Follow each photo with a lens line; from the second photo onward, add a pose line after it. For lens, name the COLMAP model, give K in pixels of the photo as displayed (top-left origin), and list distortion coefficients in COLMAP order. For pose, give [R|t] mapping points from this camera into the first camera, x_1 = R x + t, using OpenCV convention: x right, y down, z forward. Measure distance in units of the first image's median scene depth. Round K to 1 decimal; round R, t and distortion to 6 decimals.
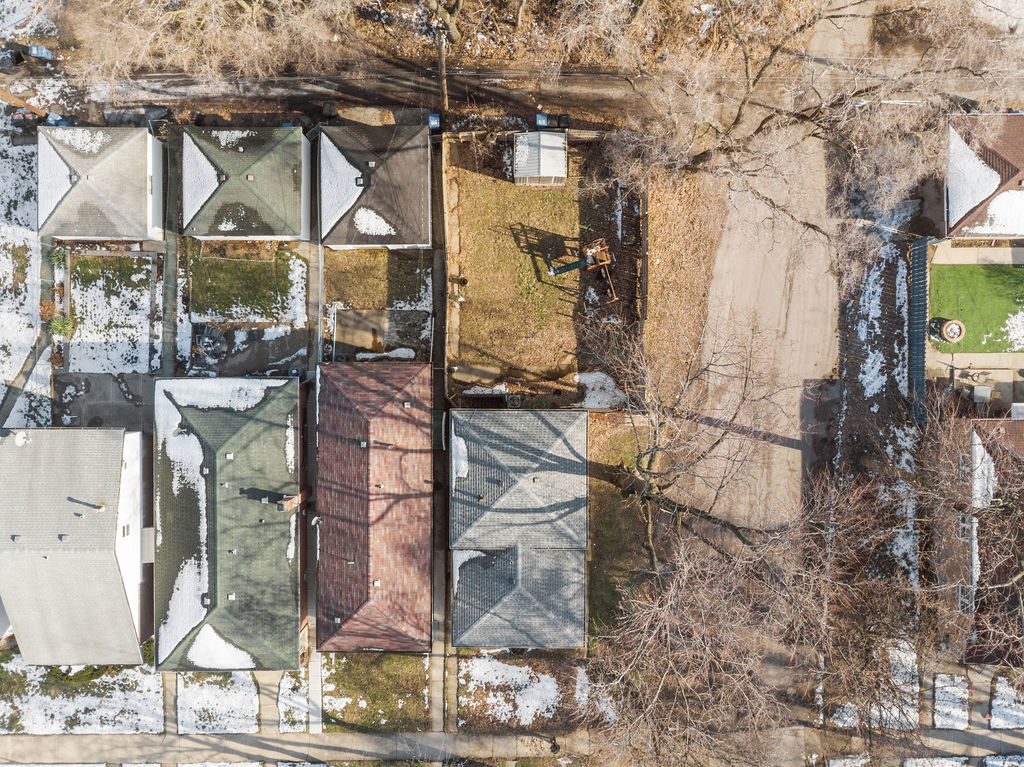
lens RADIAL K [[787.0, 0, 516.9], [0, 787.0, 377.4], [0, 0, 1]] dist [0.028585, -0.020314]
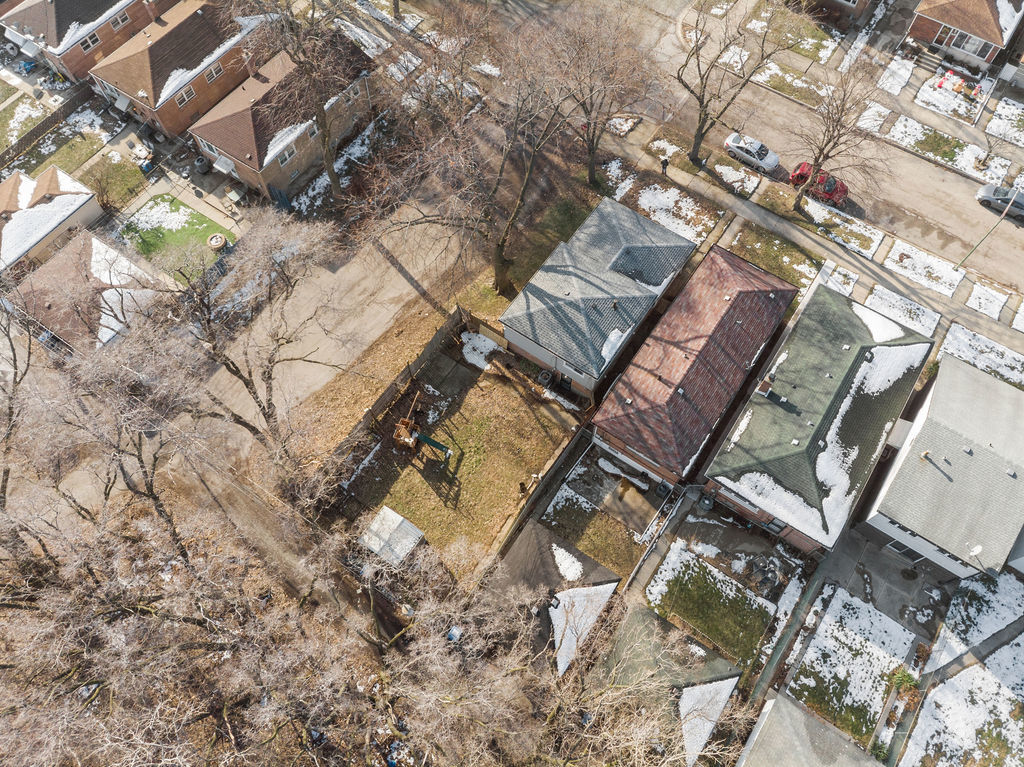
lens RADIAL K [[787.0, 0, 517.7], [0, 787.0, 381.5], [0, 0, 1]] dist [0.028585, -0.020314]
pose [[-0.827462, -0.500309, 0.254947, -0.257702], [0.561522, -0.737839, 0.374548, -0.412220], [0.000720, 0.453083, 0.891468, 0.002879]]
